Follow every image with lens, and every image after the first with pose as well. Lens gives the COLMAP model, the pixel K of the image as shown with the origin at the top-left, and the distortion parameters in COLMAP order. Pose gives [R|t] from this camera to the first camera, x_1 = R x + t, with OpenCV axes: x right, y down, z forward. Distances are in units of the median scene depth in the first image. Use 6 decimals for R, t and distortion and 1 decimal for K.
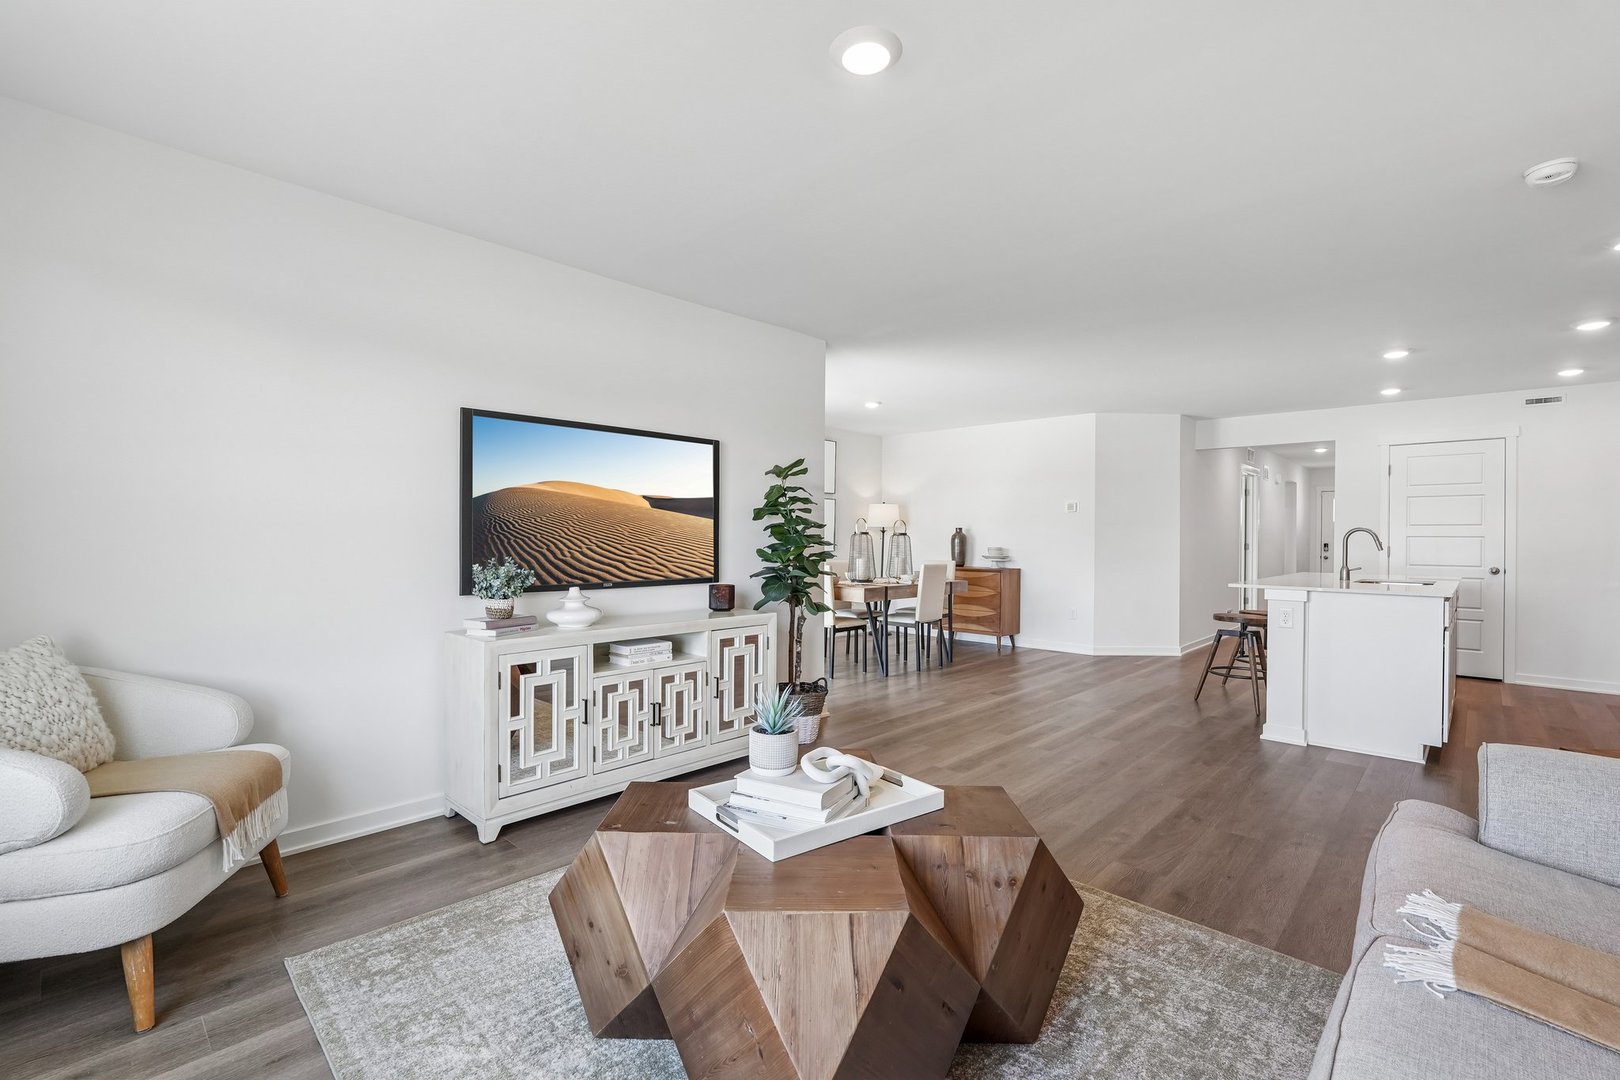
lens RADIAL K [[729.9, 0, 819.4], [0, 729.9, 542.5], [0, 0, 1]] dist [0.000266, 0.000913]
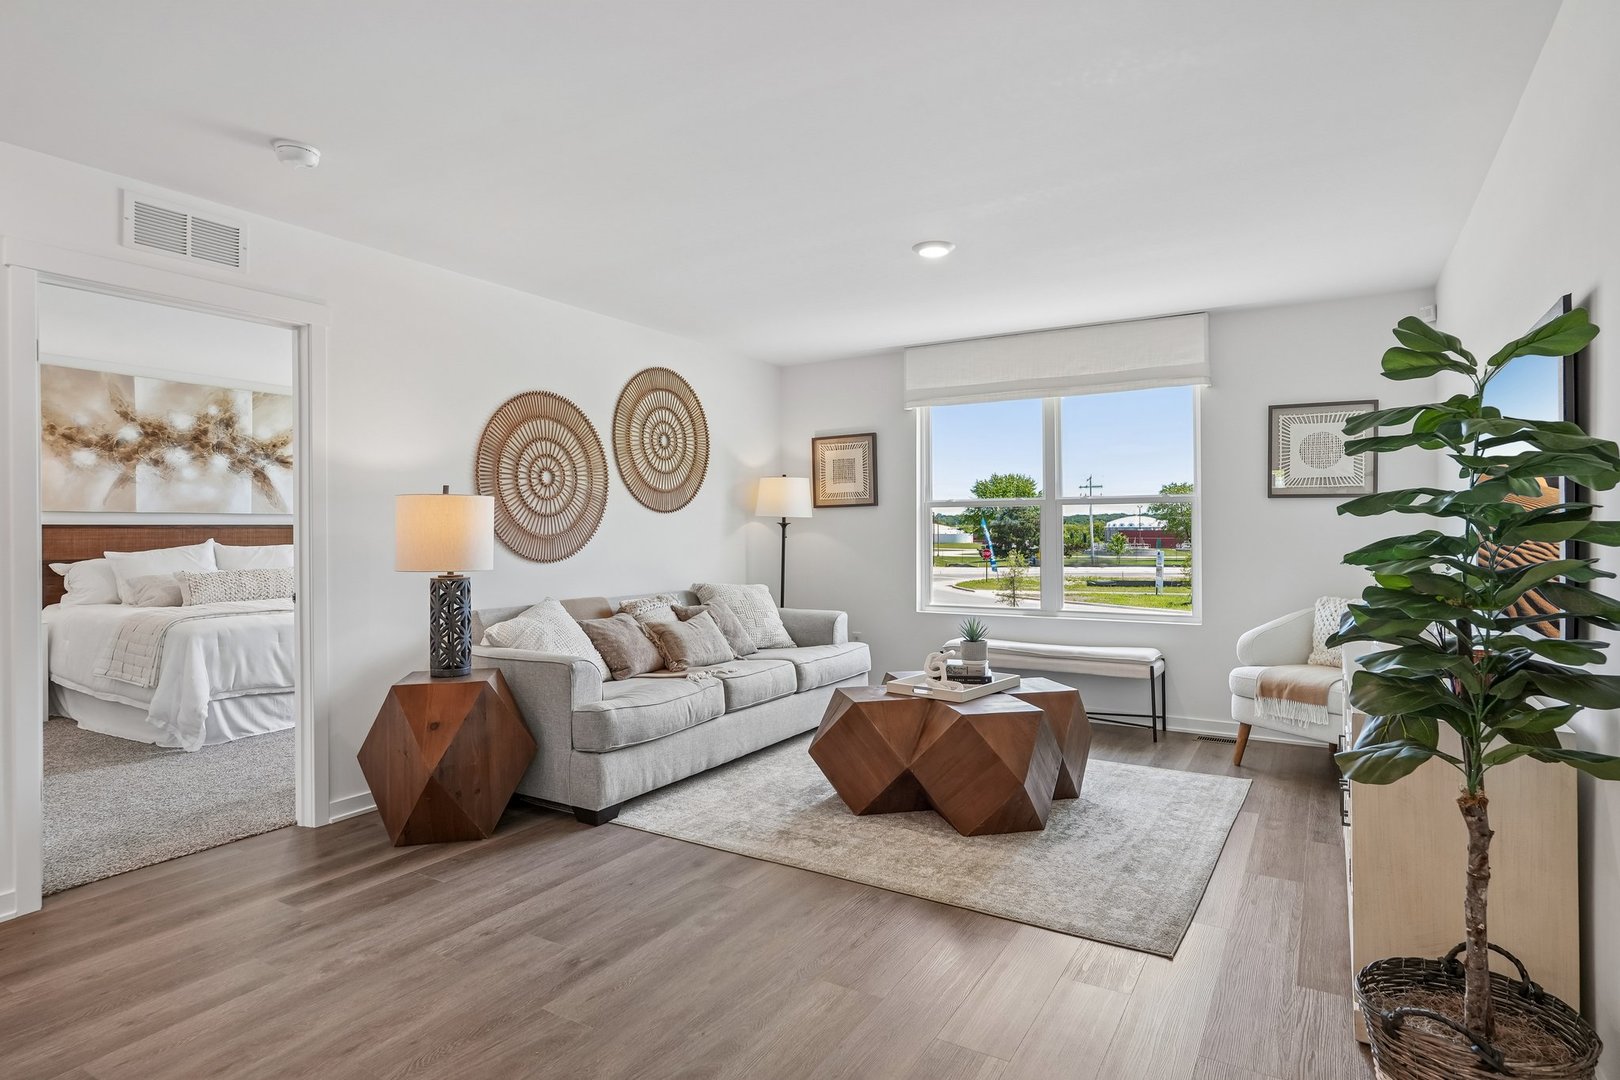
lens RADIAL K [[864.0, 0, 804.9], [0, 864.0, 526.4], [0, 0, 1]] dist [-0.004846, 0.003888]
pose [[-0.981678, -0.004530, -0.190495, 0.382329], [-0.005203, 0.999982, 0.003034, -0.020189], [0.190478, 0.003970, -0.981683, 1.505775]]
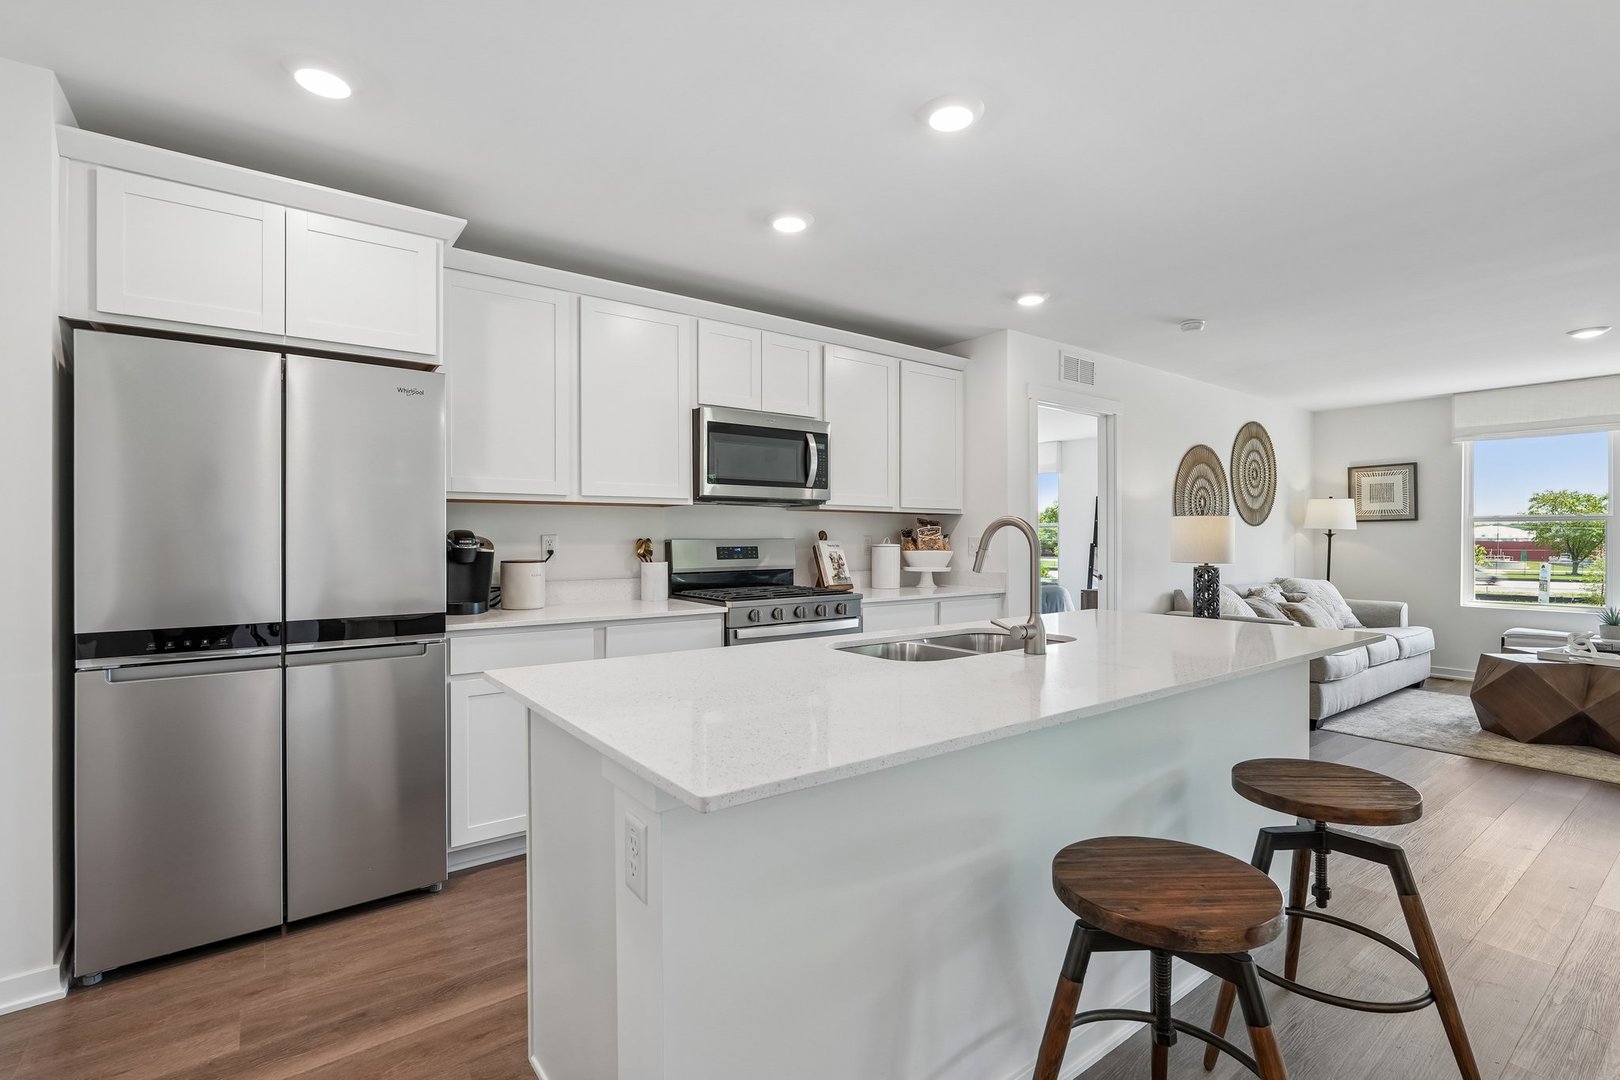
lens RADIAL K [[740.6, 0, 813.5], [0, 740.6, 535.5], [0, 0, 1]] dist [-0.003590, 0.001190]
pose [[-0.983737, -0.012482, 0.179182, 1.046413], [-0.011097, 0.999900, 0.008726, -0.018679], [-0.179273, 0.006596, -0.983777, 1.918176]]
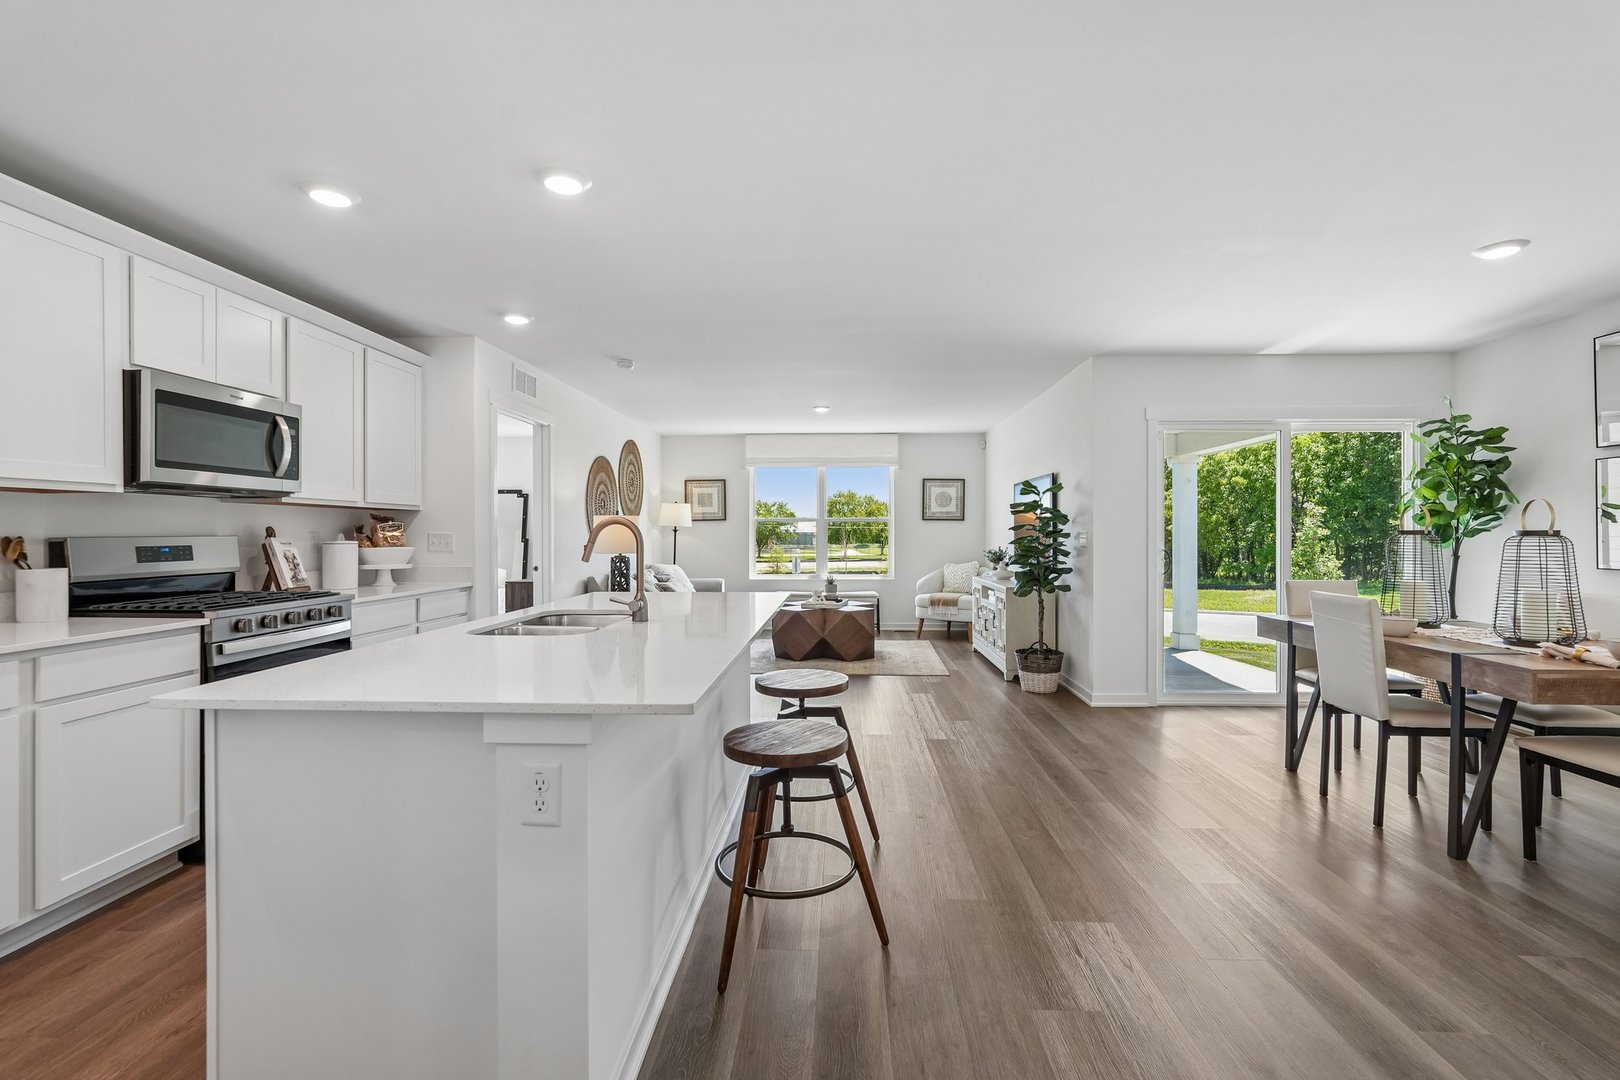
lens RADIAL K [[729.9, 0, 801.6], [0, 729.9, 530.4], [0, 0, 1]] dist [0.000266, 0.000913]
pose [[-0.776648, -0.011620, -0.629828, 1.303886], [-0.012556, 0.999917, -0.002965, -0.017140], [0.629810, 0.005605, -0.776729, 2.004387]]
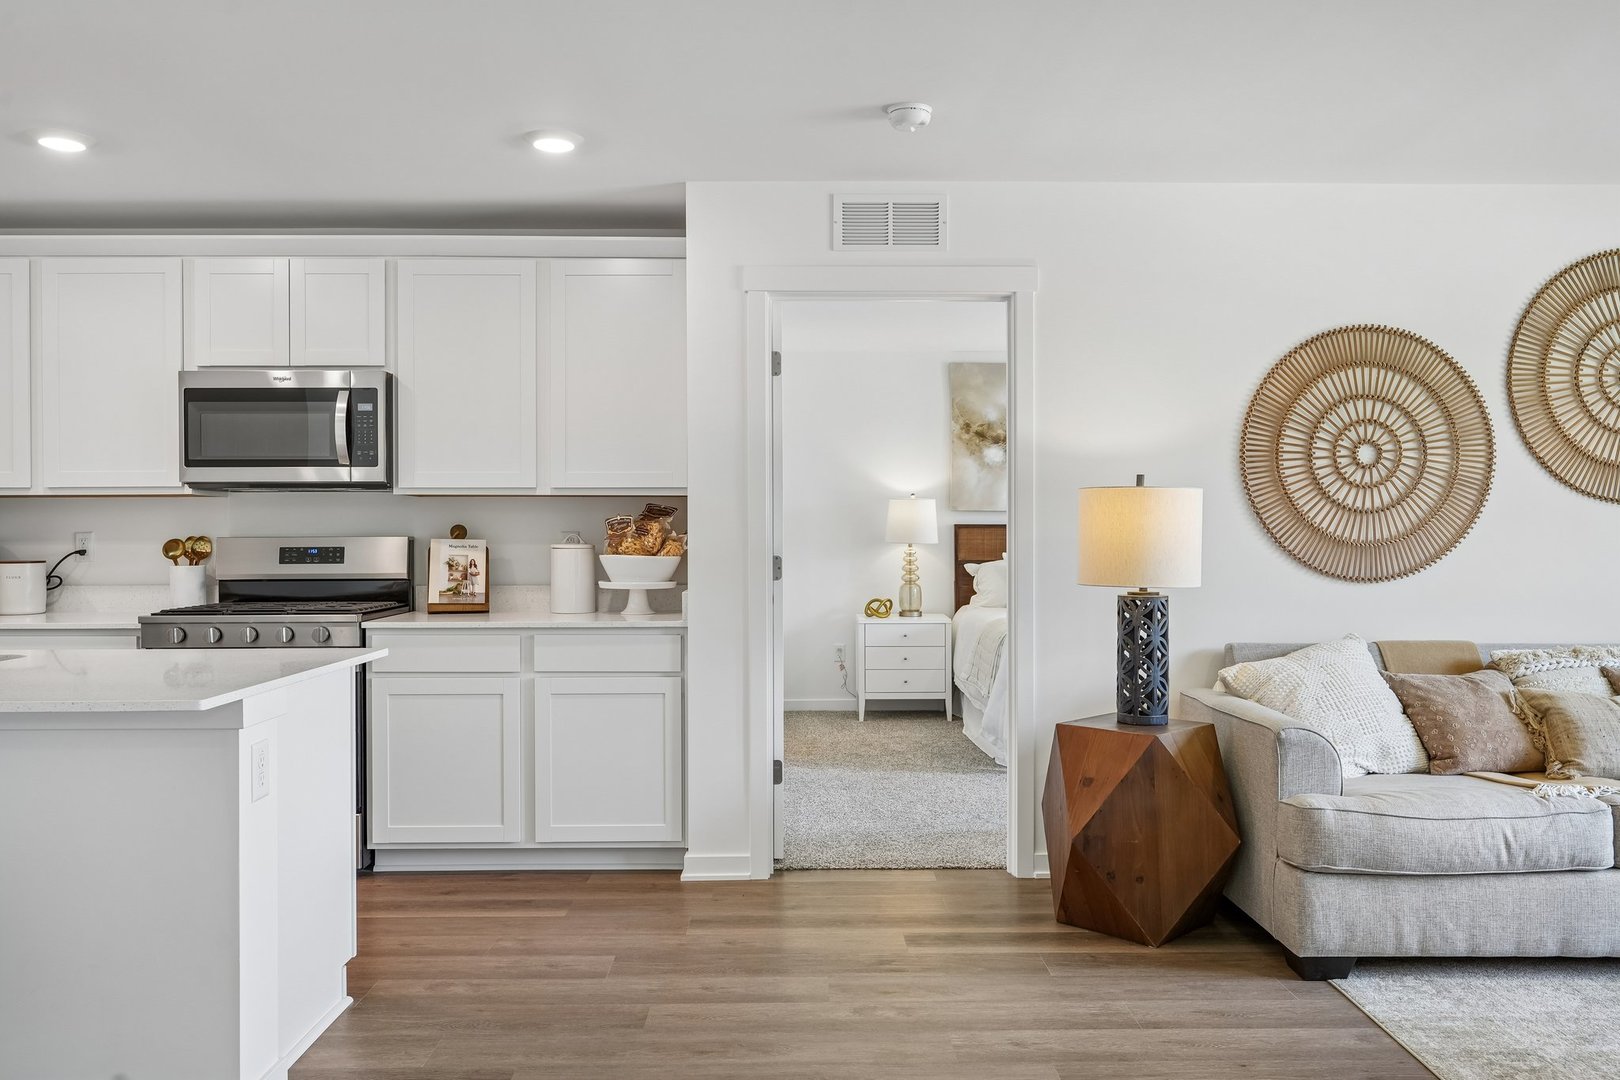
lens RADIAL K [[1207.5, 0, 812.1], [0, 1207.5, 546.6], [0, 0, 1]] dist [-0.009209, 0.013236]
pose [[-0.685538, -0.018081, 0.727812, 0.031047], [-0.000328, 0.999699, 0.024527, -0.024800], [-0.728036, 0.016575, -0.685338, 1.391012]]
